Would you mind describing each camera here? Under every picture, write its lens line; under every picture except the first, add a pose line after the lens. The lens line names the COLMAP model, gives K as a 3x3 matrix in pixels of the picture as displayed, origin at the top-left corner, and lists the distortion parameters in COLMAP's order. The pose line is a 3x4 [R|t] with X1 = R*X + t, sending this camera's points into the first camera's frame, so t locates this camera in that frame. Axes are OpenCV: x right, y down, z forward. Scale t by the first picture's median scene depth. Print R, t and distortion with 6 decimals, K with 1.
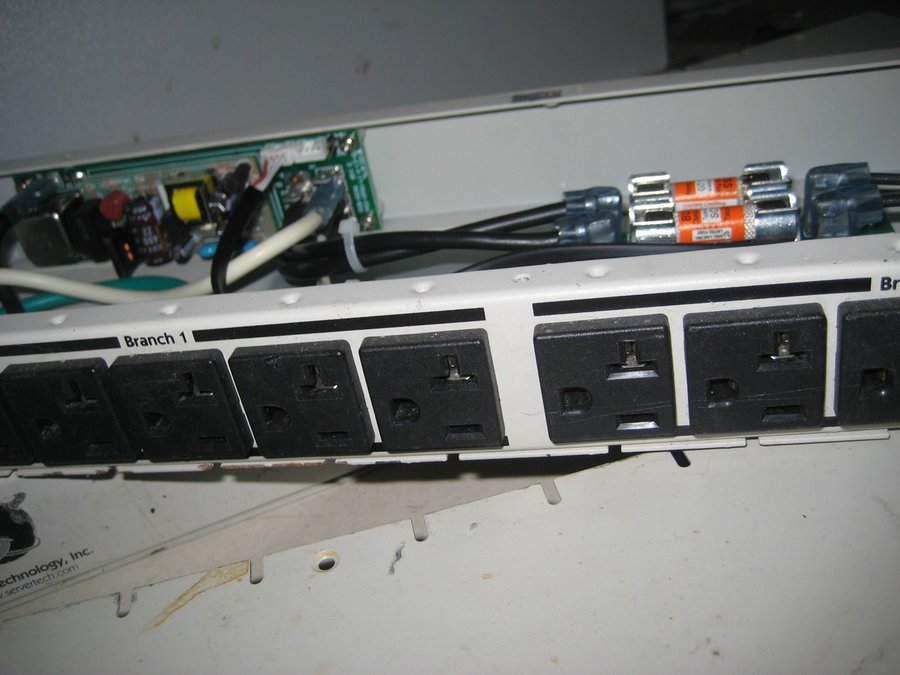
lens RADIAL K [[989.1, 0, 448.8], [0, 989.1, 337.5], [0, 0, 1]] dist [-0.048408, 0.000000]
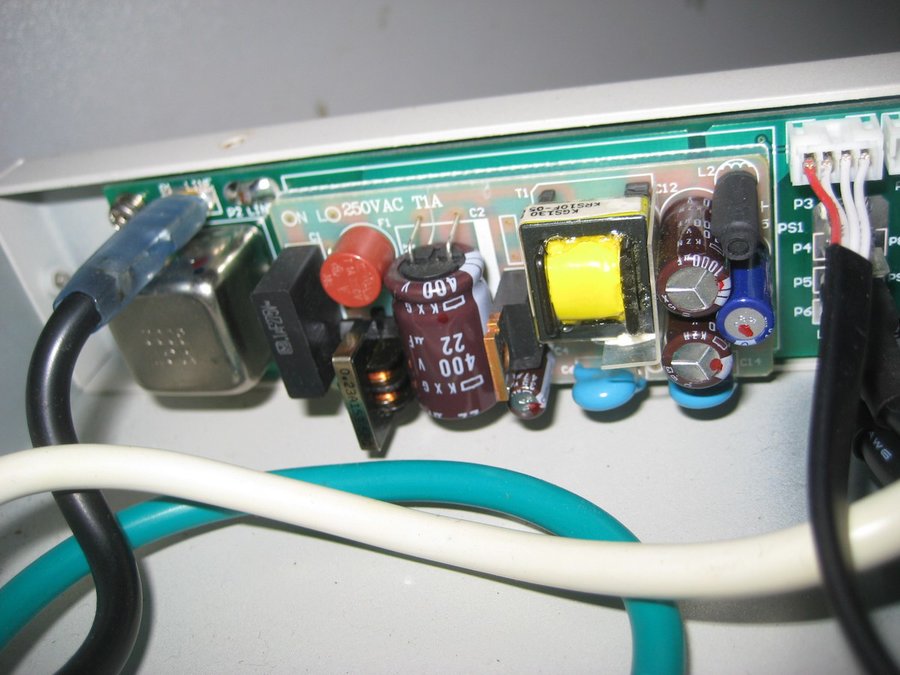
lens RADIAL K [[989.1, 0, 450.9], [0, 989.1, 337.7], [0, 0, 1]] dist [-0.048408, 0.000000]
pose [[0.998051, 0.029420, -0.055038, -0.280802], [-0.029707, 0.999549, -0.004401, -0.106128], [0.054884, 0.006028, 0.998475, 0.610306]]
